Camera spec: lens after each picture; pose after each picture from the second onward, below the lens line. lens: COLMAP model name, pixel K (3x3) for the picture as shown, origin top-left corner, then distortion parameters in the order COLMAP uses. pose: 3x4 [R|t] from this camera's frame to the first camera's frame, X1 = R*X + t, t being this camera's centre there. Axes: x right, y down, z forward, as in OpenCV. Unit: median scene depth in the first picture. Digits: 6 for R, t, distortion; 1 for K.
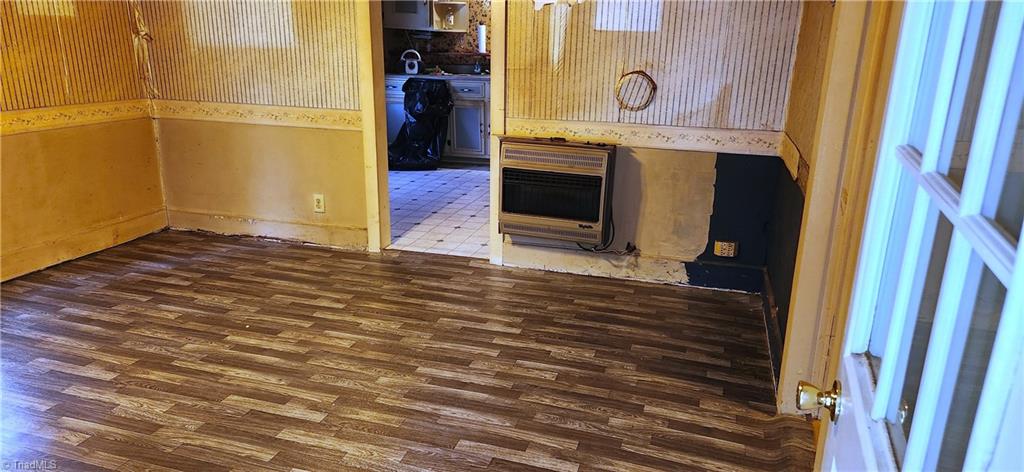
lens RADIAL K [[650.1, 0, 508.8], [0, 650.1, 234.4], [0, 0, 1]] dist [0.029323, 0.000298]
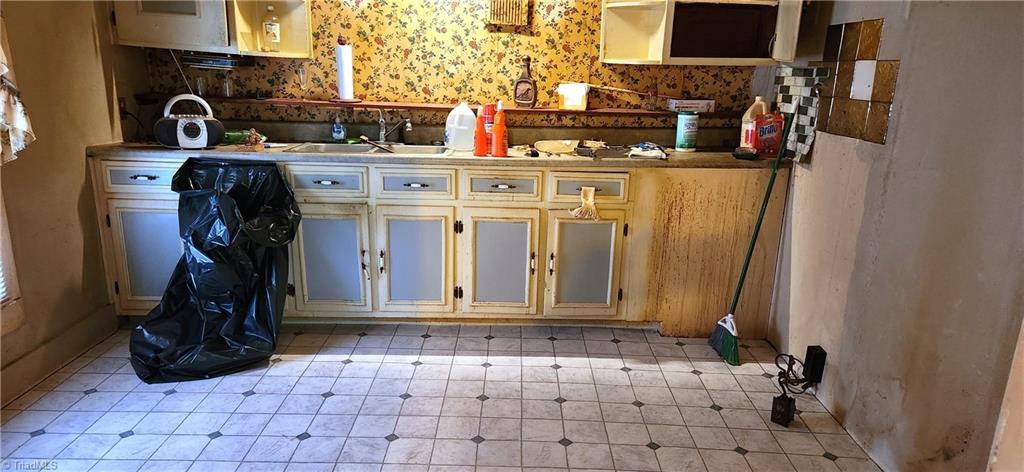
lens RADIAL K [[650.1, 0, 514.3], [0, 650.1, 240.5], [0, 0, 1]] dist [0.029323, 0.000298]
pose [[0.951580, -0.067343, 0.299933, -0.077317], [0.073852, 0.997215, -0.010404, -0.160106], [-0.298397, 0.032051, 0.953904, 0.499402]]
